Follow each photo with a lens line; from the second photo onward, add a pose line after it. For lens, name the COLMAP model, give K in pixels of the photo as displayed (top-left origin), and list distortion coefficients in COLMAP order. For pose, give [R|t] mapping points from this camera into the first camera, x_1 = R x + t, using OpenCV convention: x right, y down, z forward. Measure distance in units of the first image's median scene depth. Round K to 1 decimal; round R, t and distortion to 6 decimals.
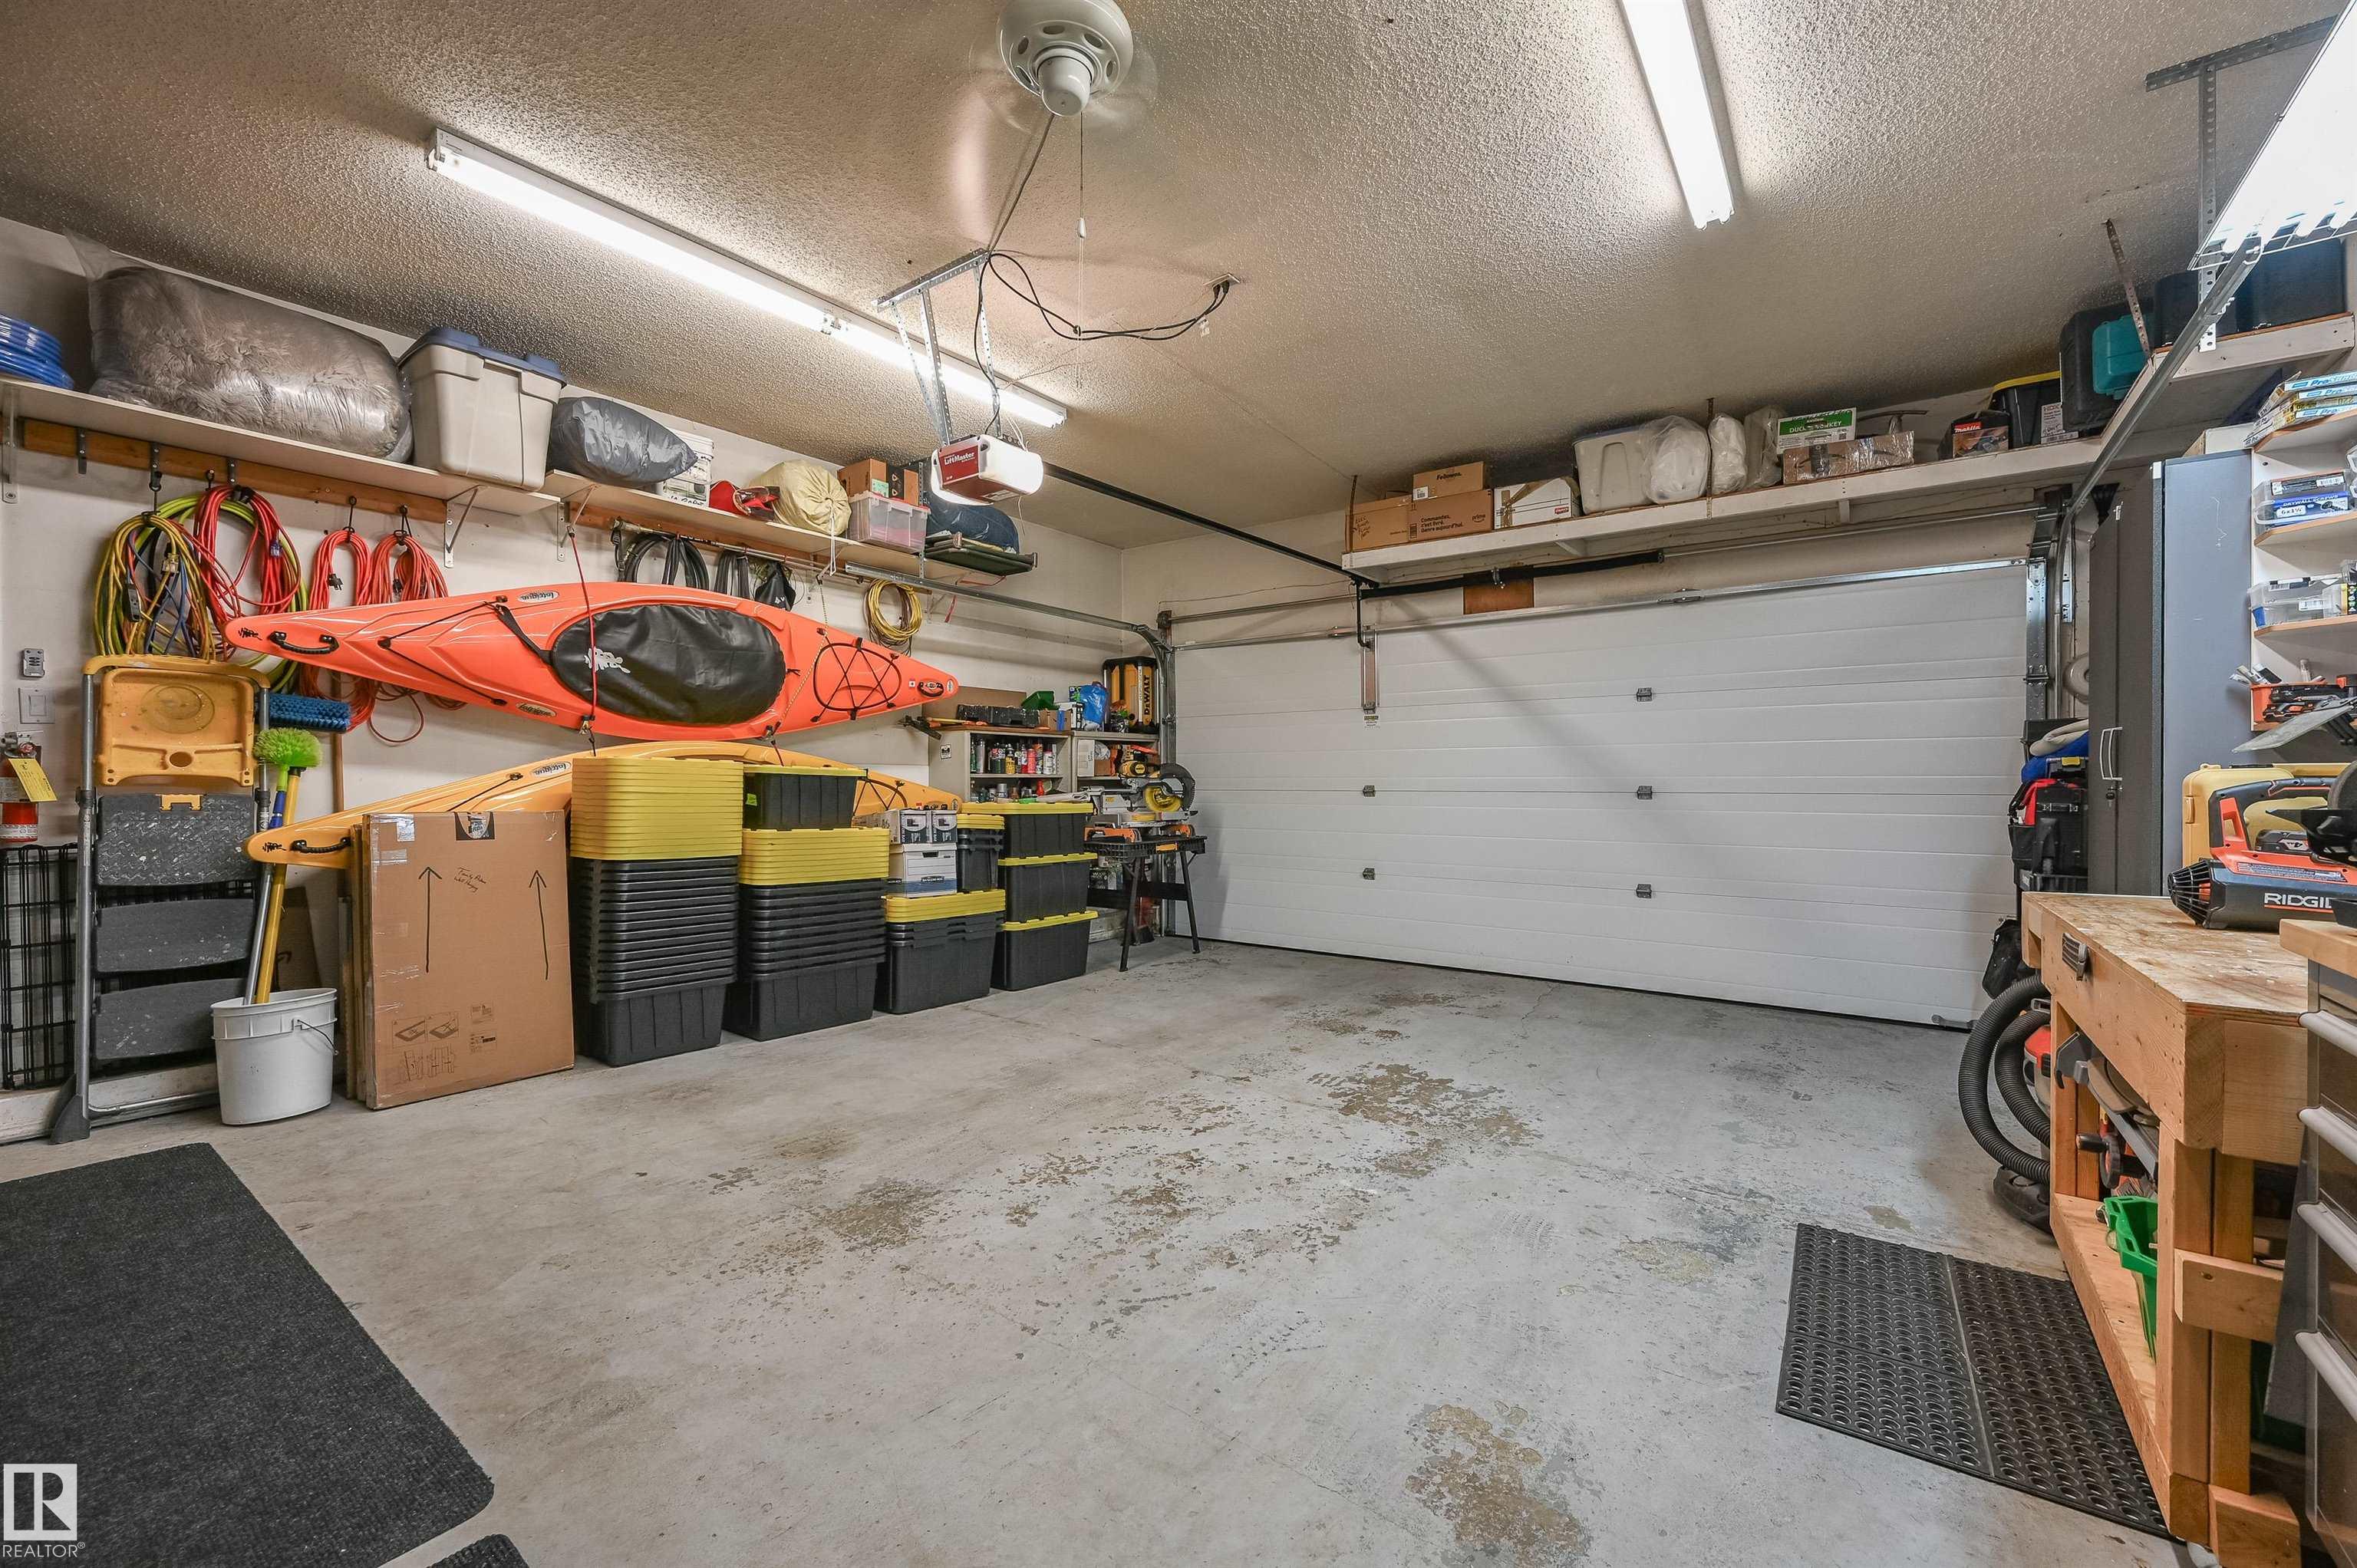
lens RADIAL K [[941.4, 0, 1193.9], [0, 941.4, 781.2], [0, 0, 1]] dist [-0.003964, 0.000130]
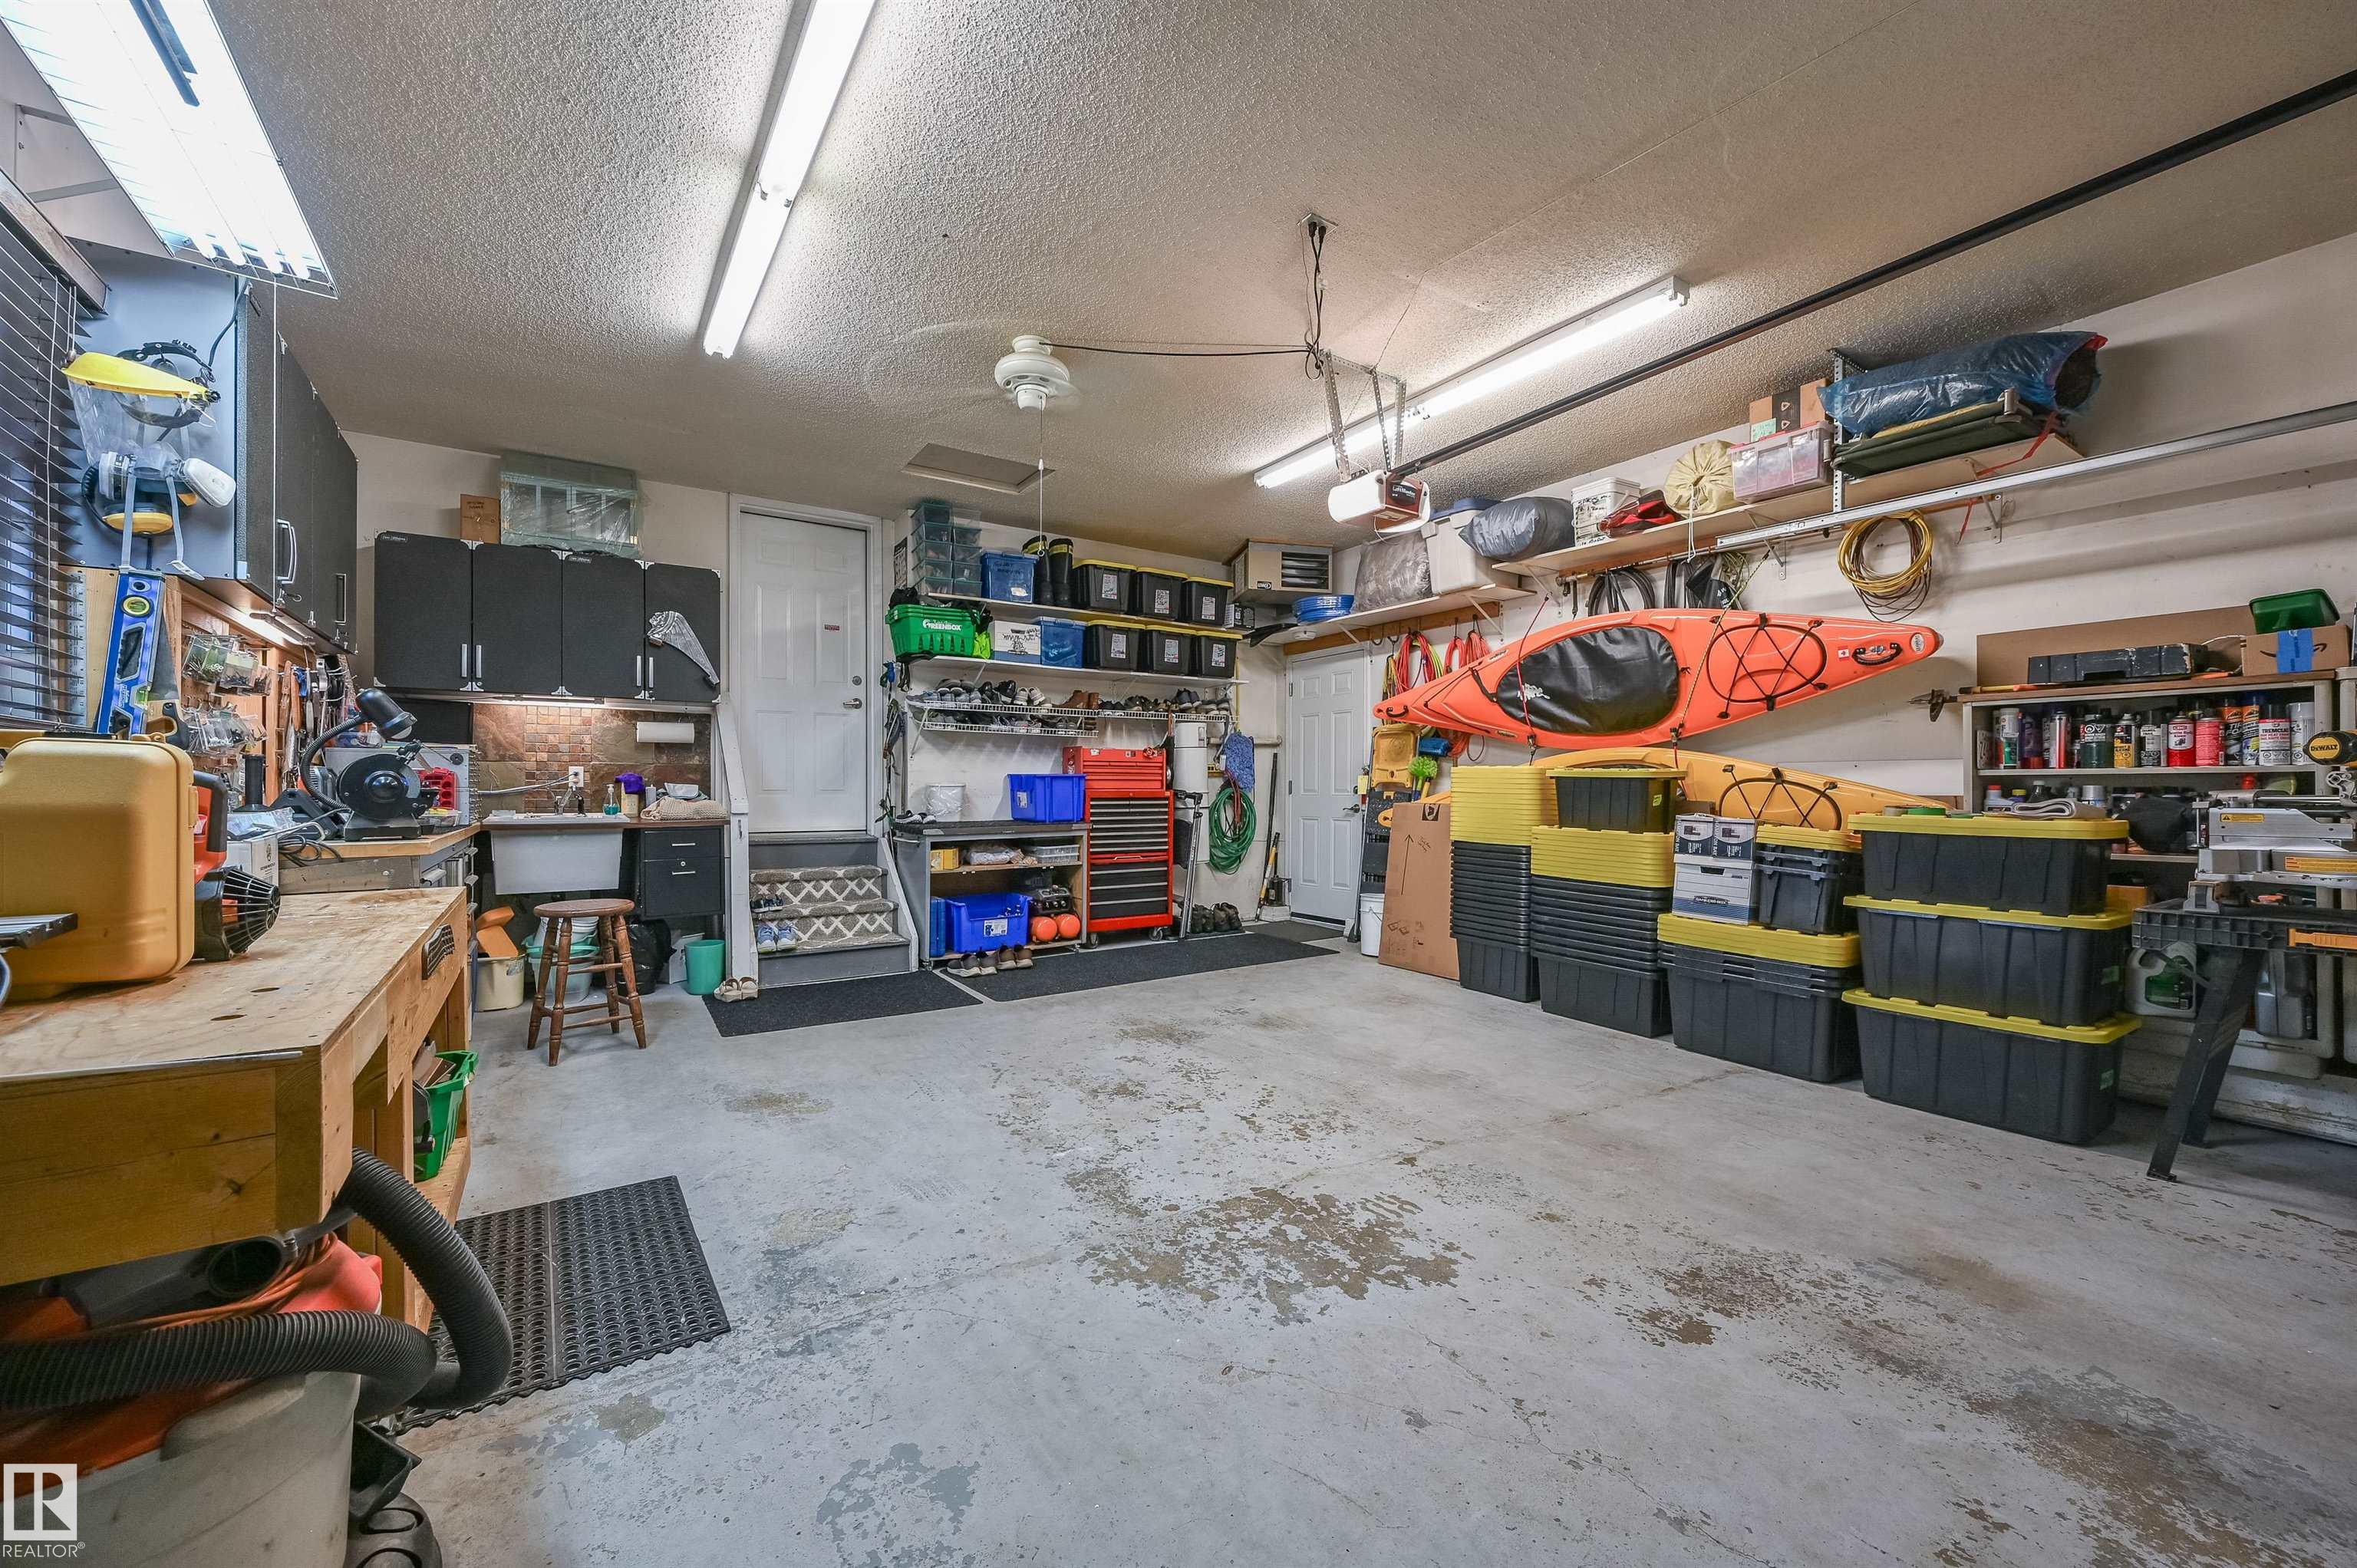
lens RADIAL K [[941.4, 0, 1194.6], [0, 941.4, 793.9], [0, 0, 1]] dist [-0.003964, 0.000130]
pose [[-0.343060, 0.002911, -0.939309, 0.933422], [-0.000079, 0.999995, 0.003128, 0.010859], [0.939313, 0.001147, -0.343058, 1.220970]]
